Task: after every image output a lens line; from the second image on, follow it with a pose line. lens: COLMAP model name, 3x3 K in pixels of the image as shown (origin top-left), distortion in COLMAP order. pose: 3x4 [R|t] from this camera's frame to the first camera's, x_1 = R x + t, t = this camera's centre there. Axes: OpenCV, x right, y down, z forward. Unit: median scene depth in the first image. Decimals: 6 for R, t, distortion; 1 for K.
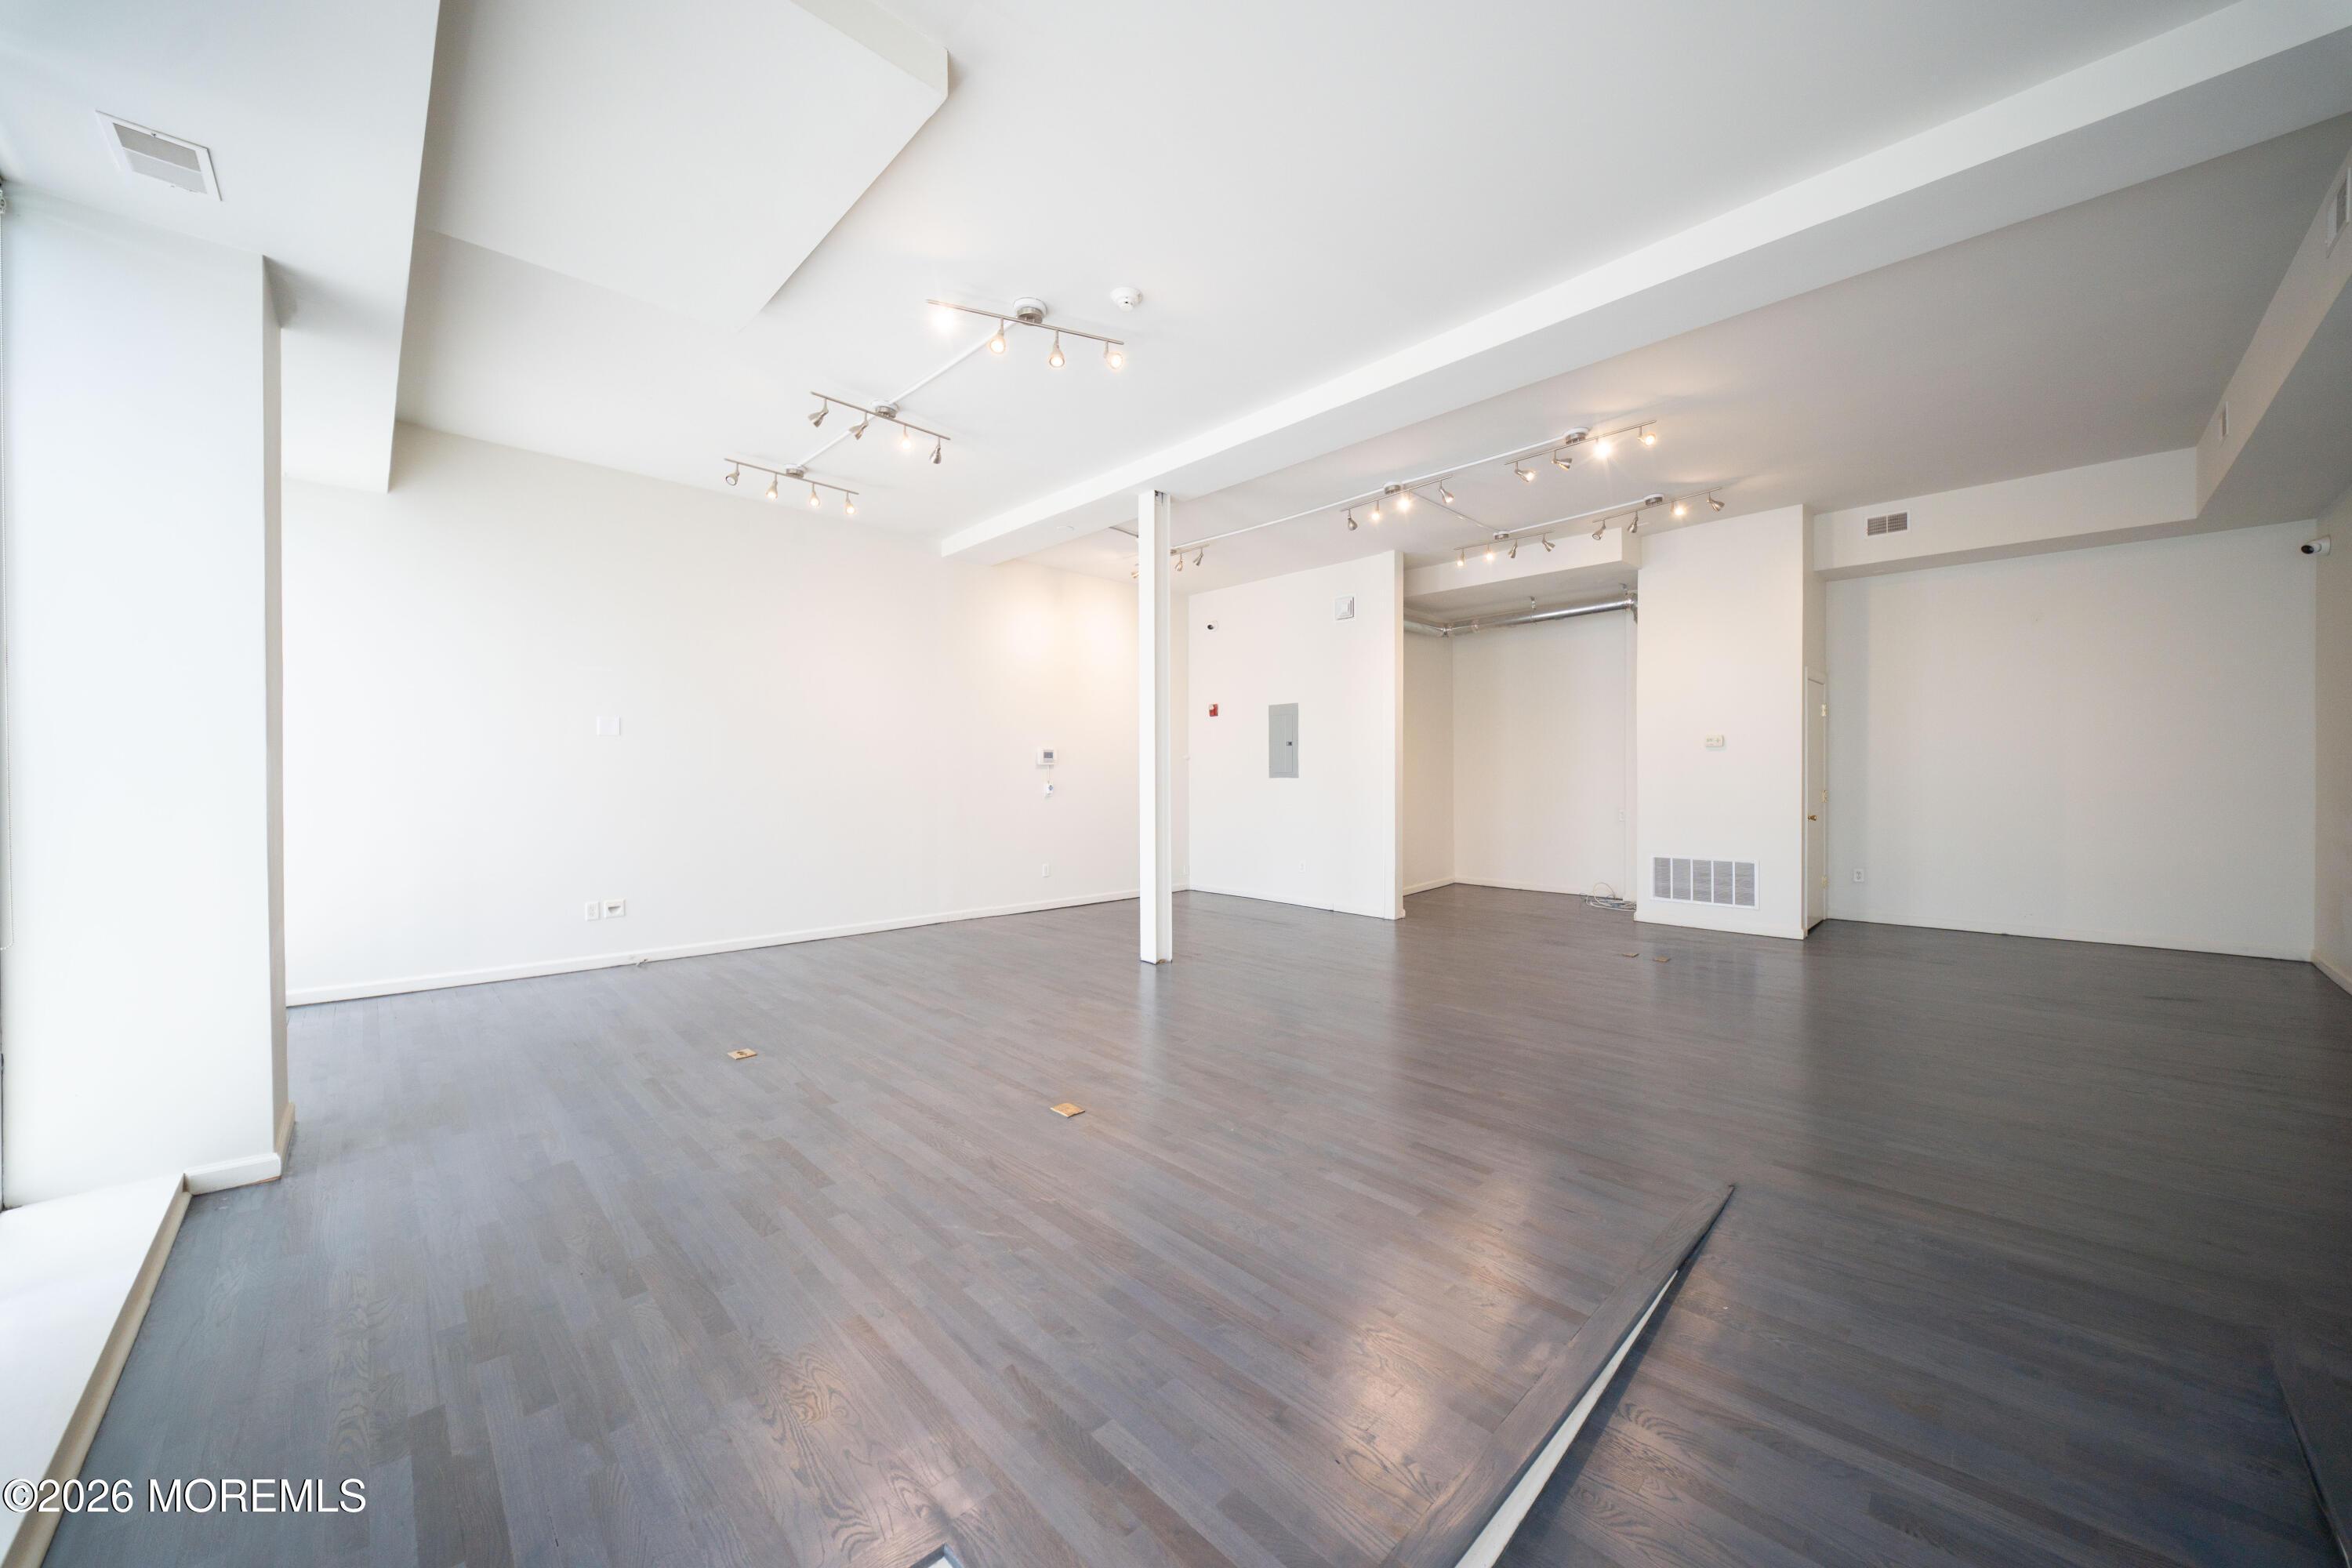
lens RADIAL K [[838.5, 0, 1183.0], [0, 838.5, 779.8], [0, 0, 1]] dist [0.001574, -0.002122]
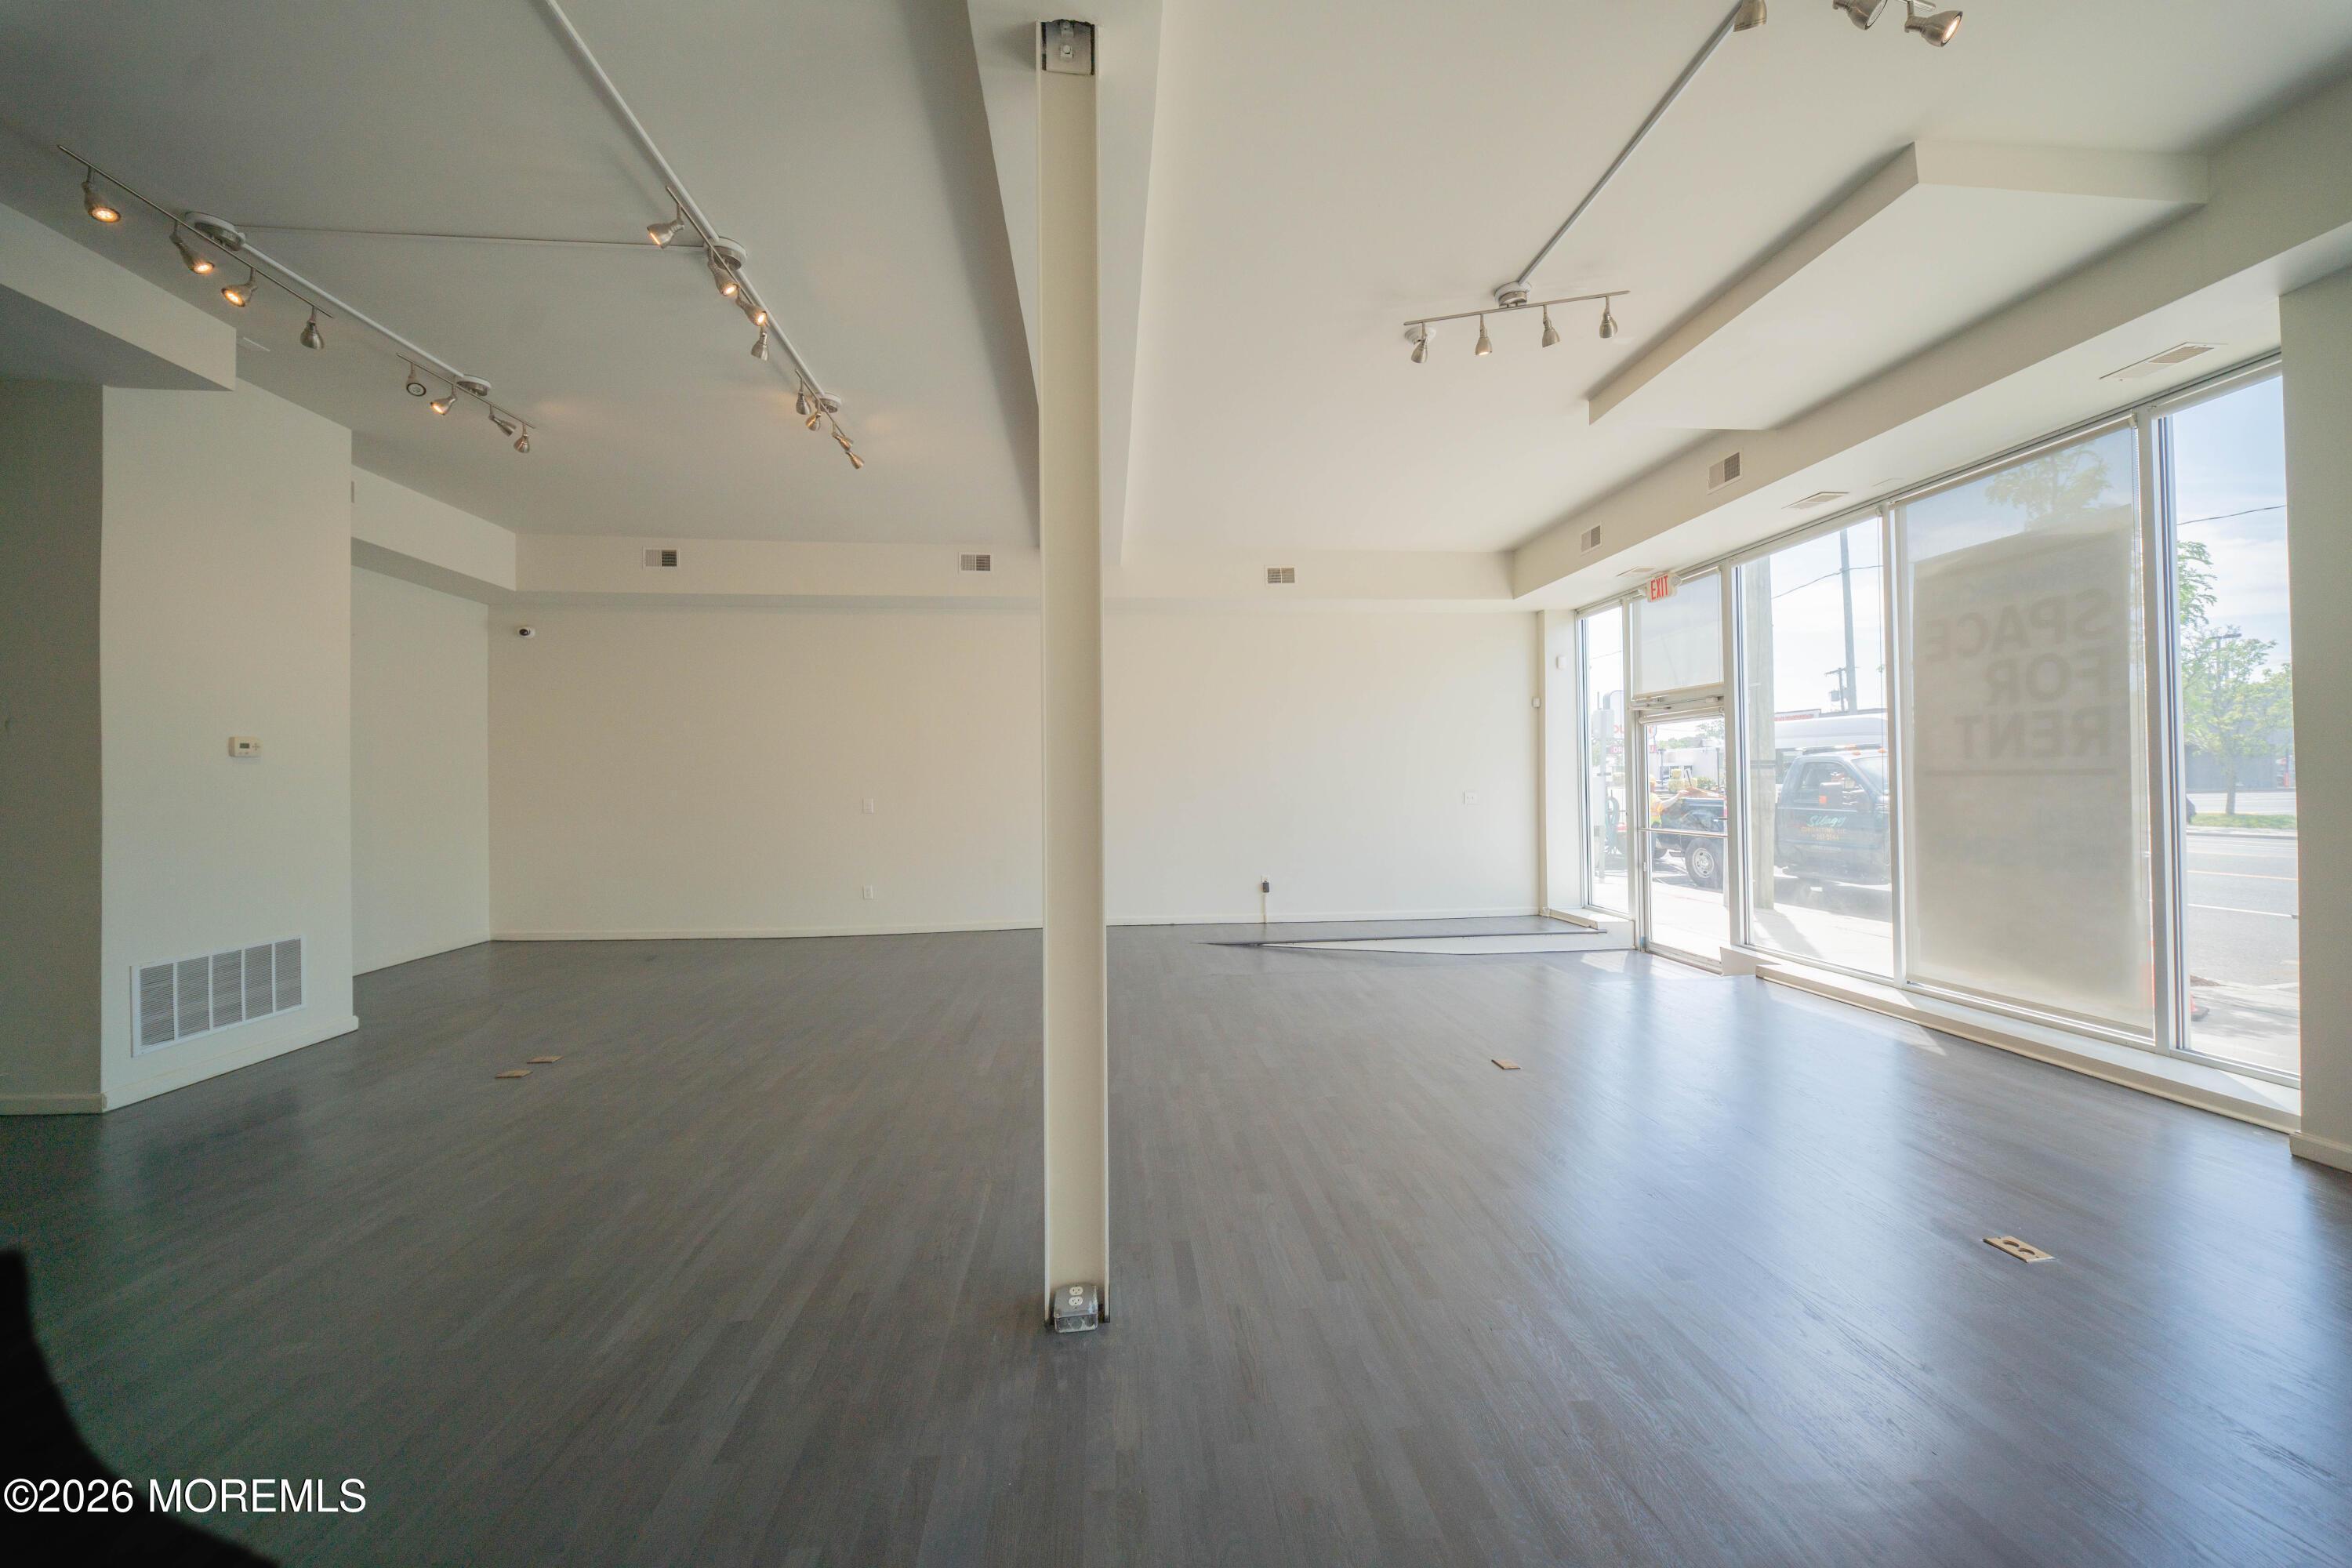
lens RADIAL K [[807.6, 0, 1182.5], [0, 807.6, 779.8], [0, 0, 1]] dist [0.000775, 0.000041]
pose [[-0.777239, 0.014087, 0.629048, -0.325080], [0.018546, 0.999828, 0.000524, -0.014235], [-0.628932, 0.012074, -0.777366, 1.392380]]
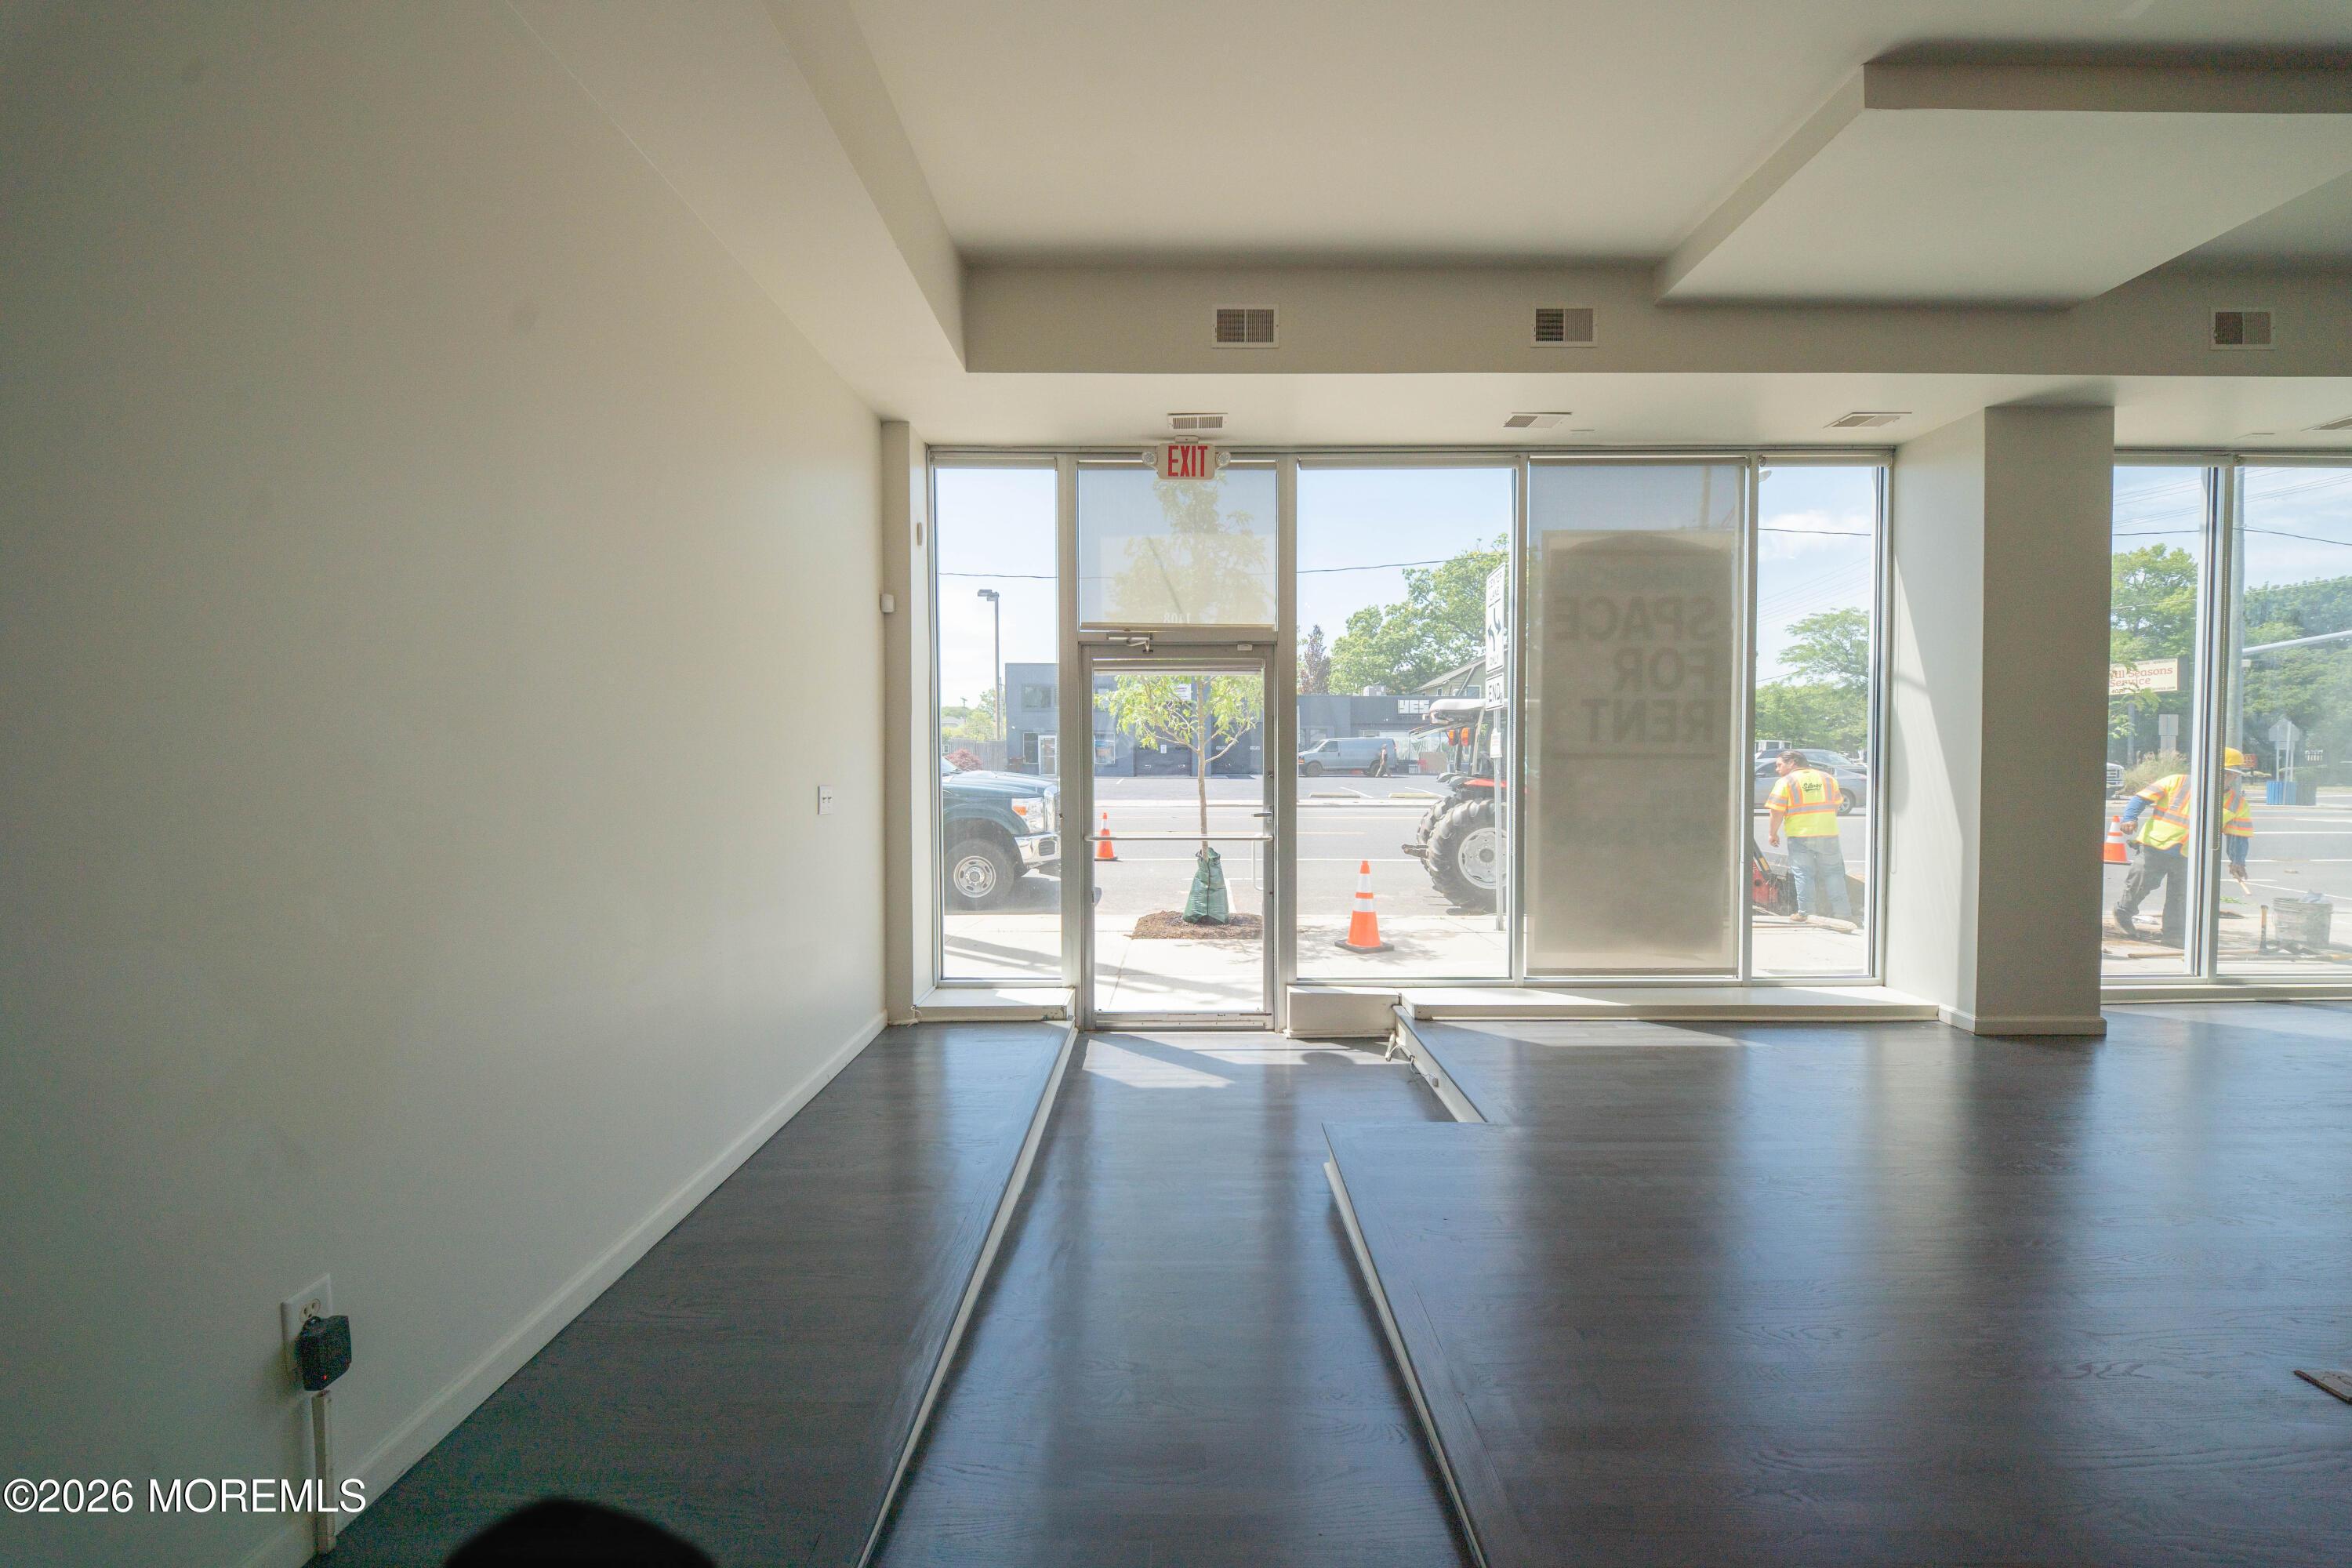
lens RADIAL K [[826.3, 0, 1181.7], [0, 826.3, 777.4], [0, 0, 1]] dist [0.008361, -0.005075]
pose [[-0.697455, 0.020474, -0.716336, 0.486344], [-0.003889, 0.999469, 0.032352, -0.009309], [0.716618, 0.025350, -0.697005, 0.523316]]
